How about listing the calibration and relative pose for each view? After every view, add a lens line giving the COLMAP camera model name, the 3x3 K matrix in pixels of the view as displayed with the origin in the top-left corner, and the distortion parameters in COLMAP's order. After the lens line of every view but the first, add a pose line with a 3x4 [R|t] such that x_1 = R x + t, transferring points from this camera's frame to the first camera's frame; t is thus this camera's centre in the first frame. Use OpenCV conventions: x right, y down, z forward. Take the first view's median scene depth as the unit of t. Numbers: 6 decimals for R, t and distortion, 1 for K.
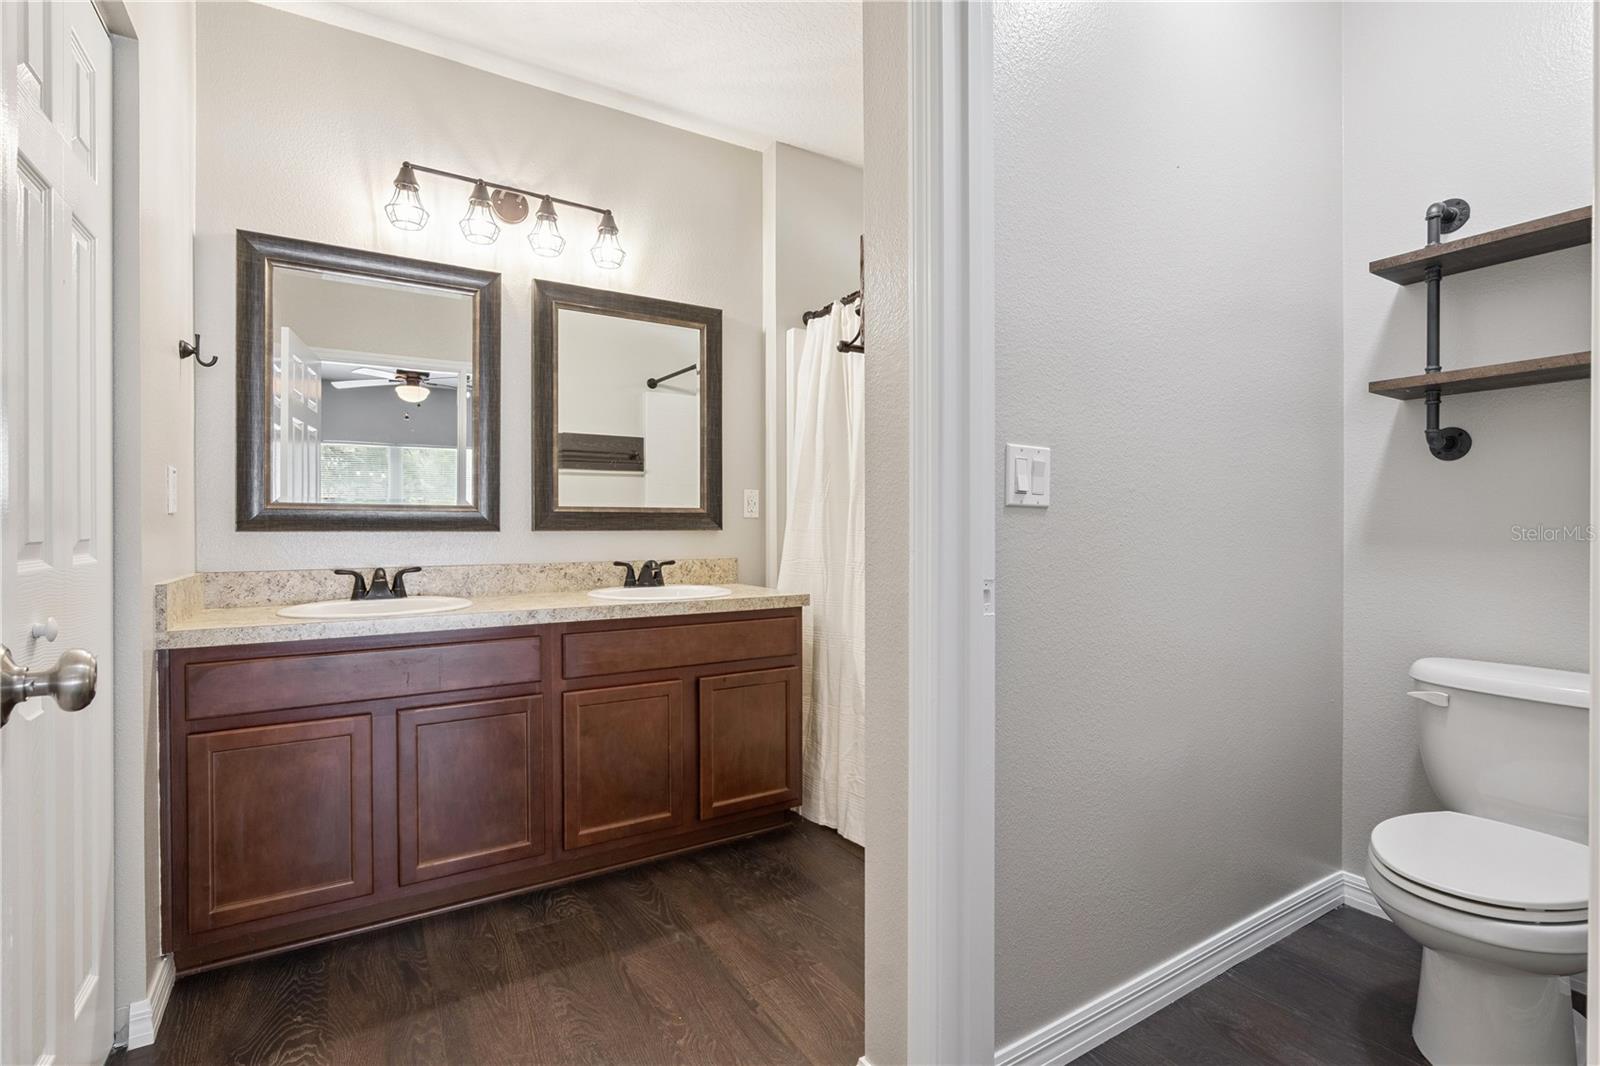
lens RADIAL K [[739.4, 0, 799.0], [0, 739.4, 532.6], [0, 0, 1]] dist [-0.020225, 0.006420]
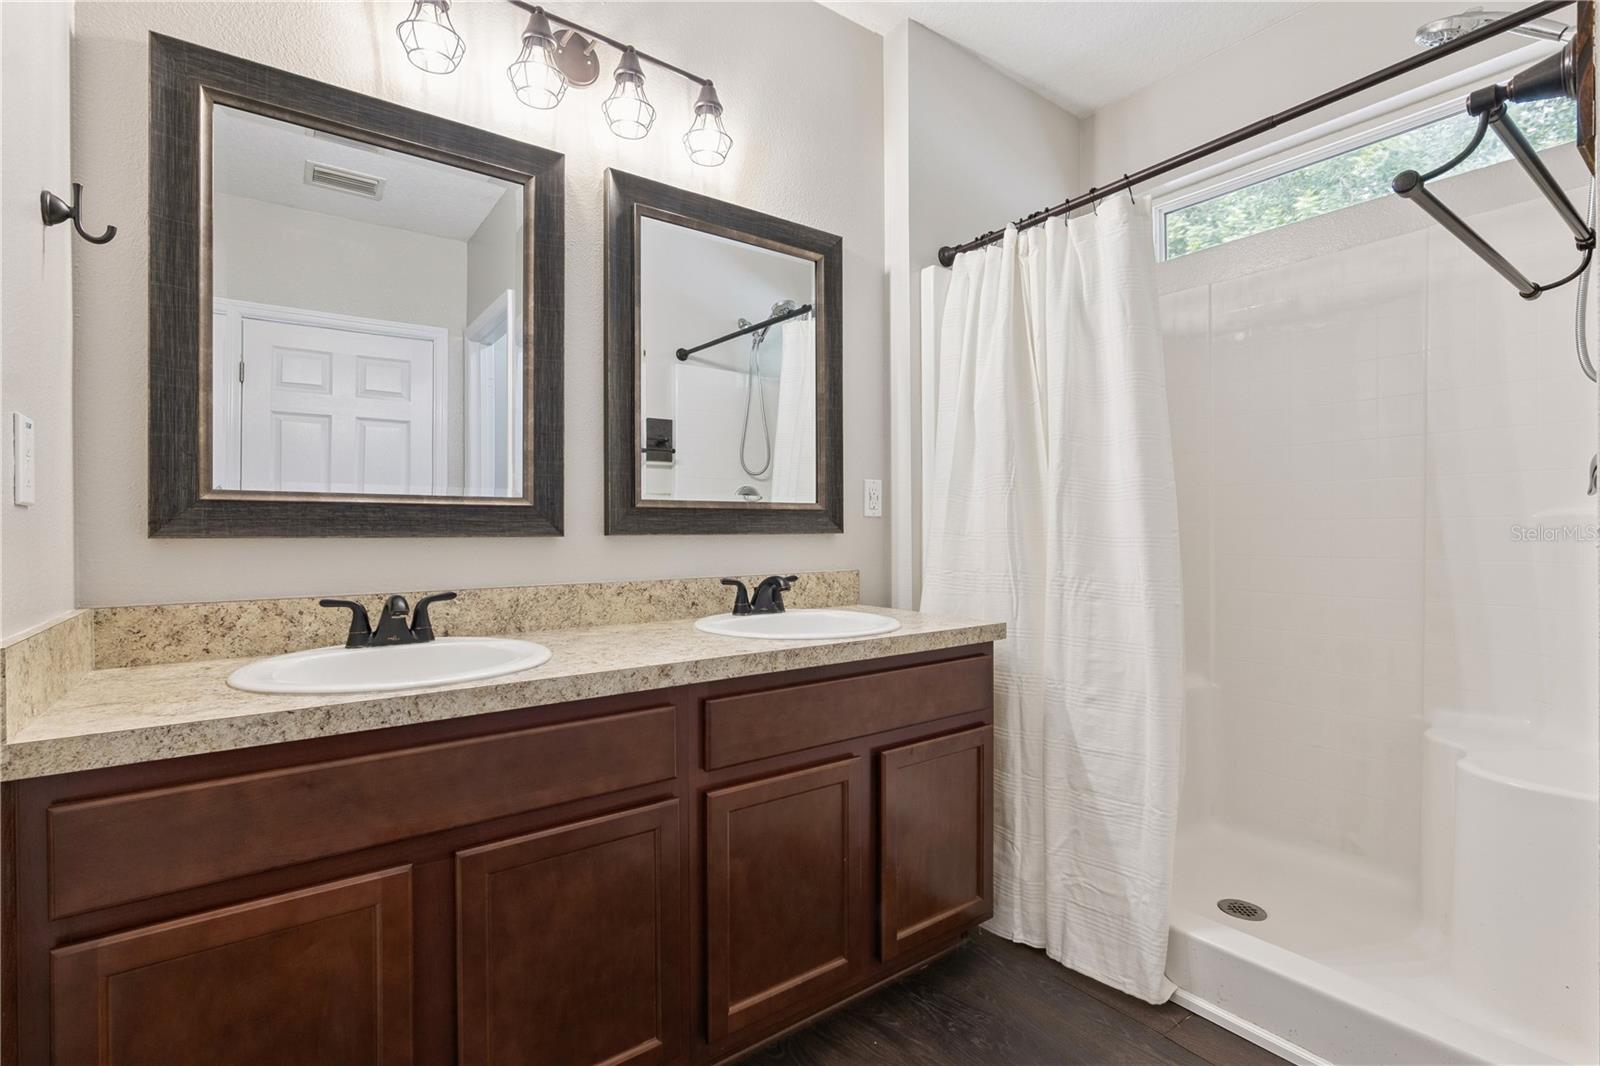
lens RADIAL K [[739.4, 0, 796.8], [0, 739.4, 533.4], [0, 0, 1]] dist [-0.020225, 0.006420]
pose [[0.996634, -0.002311, 0.081953, -0.247991], [0.002516, 0.999994, -0.002406, -0.001928], [-0.081947, 0.002605, 0.996633, 0.309207]]
